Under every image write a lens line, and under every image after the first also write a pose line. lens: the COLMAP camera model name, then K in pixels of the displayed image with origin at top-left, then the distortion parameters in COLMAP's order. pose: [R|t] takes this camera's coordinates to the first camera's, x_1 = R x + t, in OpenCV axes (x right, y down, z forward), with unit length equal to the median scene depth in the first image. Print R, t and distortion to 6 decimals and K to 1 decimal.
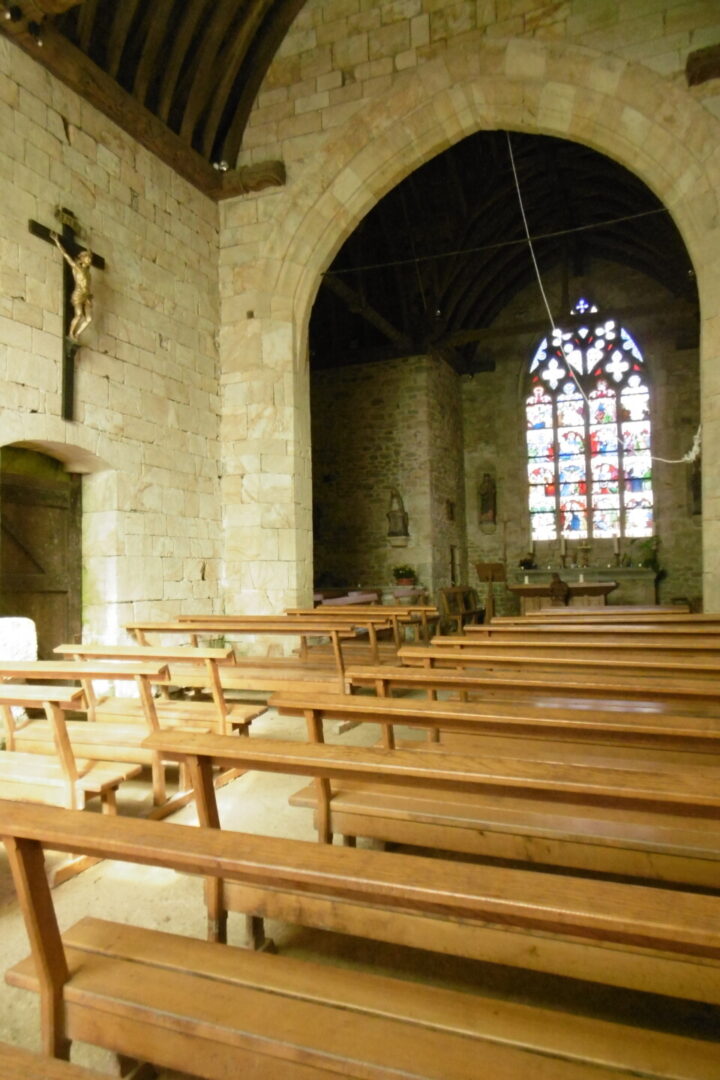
lens RADIAL K [[771.7, 0, 360.0], [0, 771.7, 540.0], [0, 0, 1]] dist [0.003056, 0.002440]
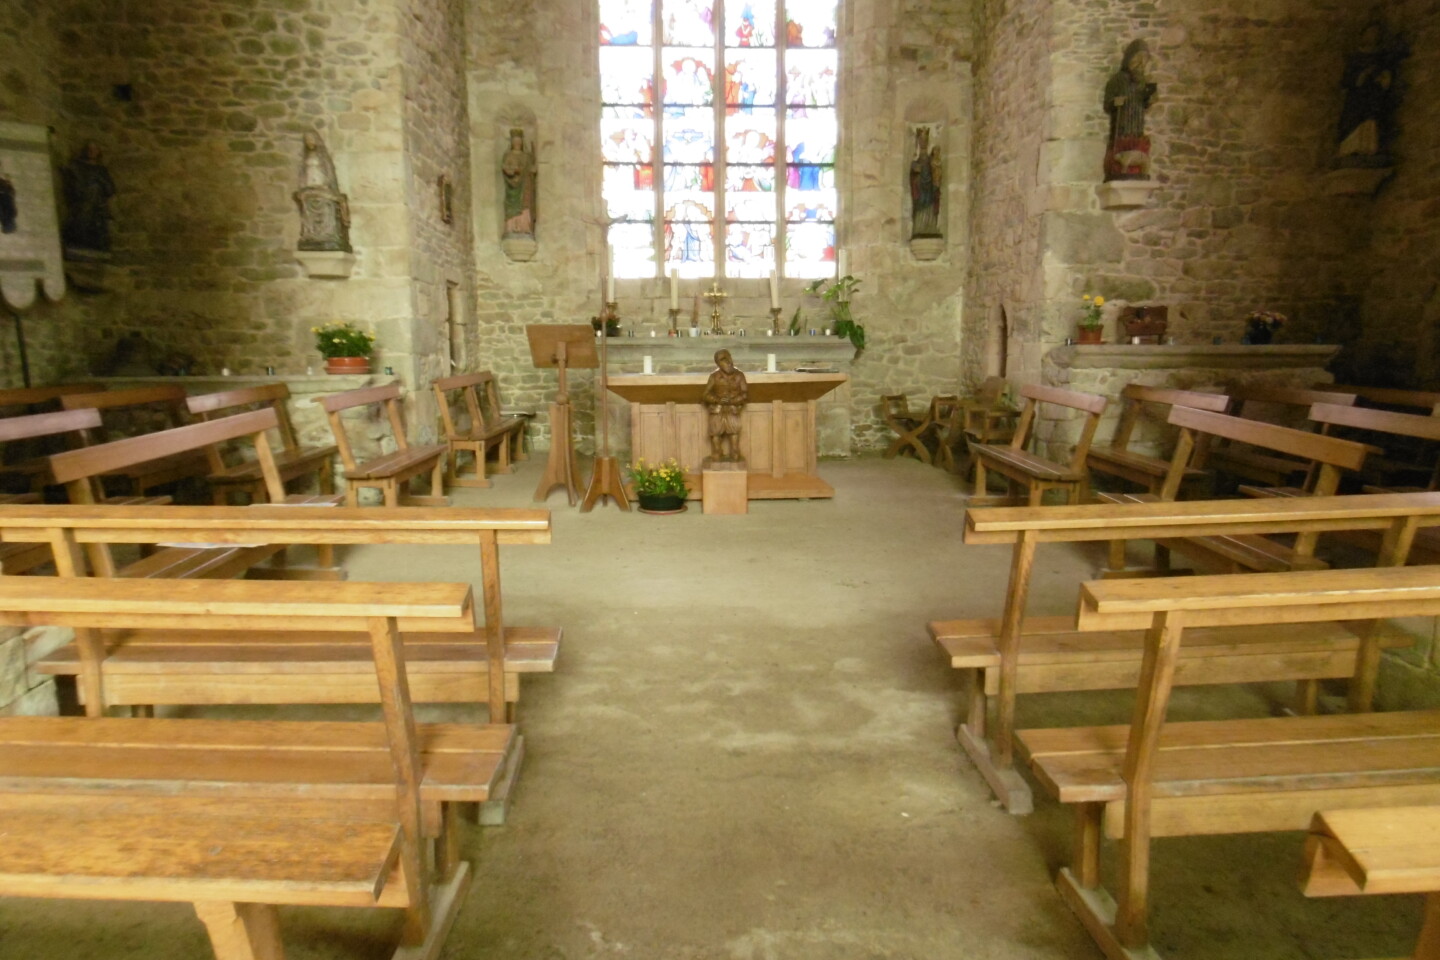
lens RADIAL K [[1029.0, 0, 720.0], [0, 1029.0, 480.0], [0, 0, 1]] dist [0.003056, 0.002440]
pose [[0.911282, -0.040268, 0.409809, 0.010155], [-0.036234, 0.983505, 0.177213, 0.009114], [-0.410185, -0.176340, 0.894792, 0.363044]]
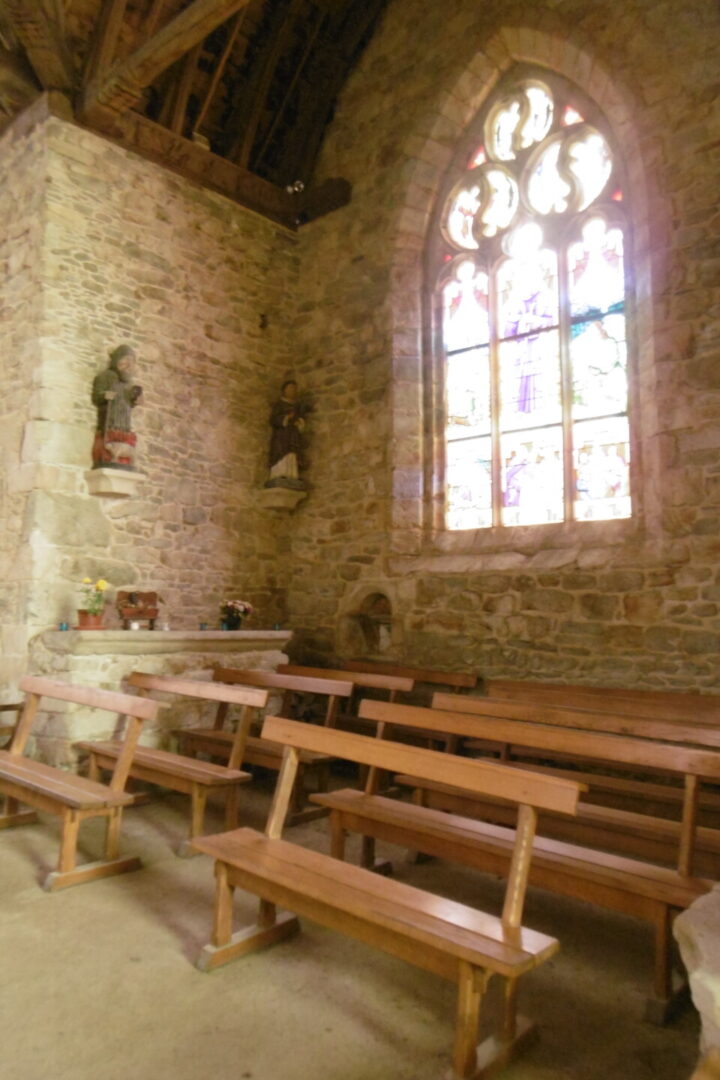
lens RADIAL K [[771.7, 0, 360.0], [0, 771.7, 540.0], [0, 0, 1]] dist [0.003056, 0.002440]
pose [[0.330880, 0.113463, 0.936827, 0.109407], [-0.079389, 0.992573, -0.092176, 0.008203], [-0.940327, -0.043874, 0.337431, 0.561680]]
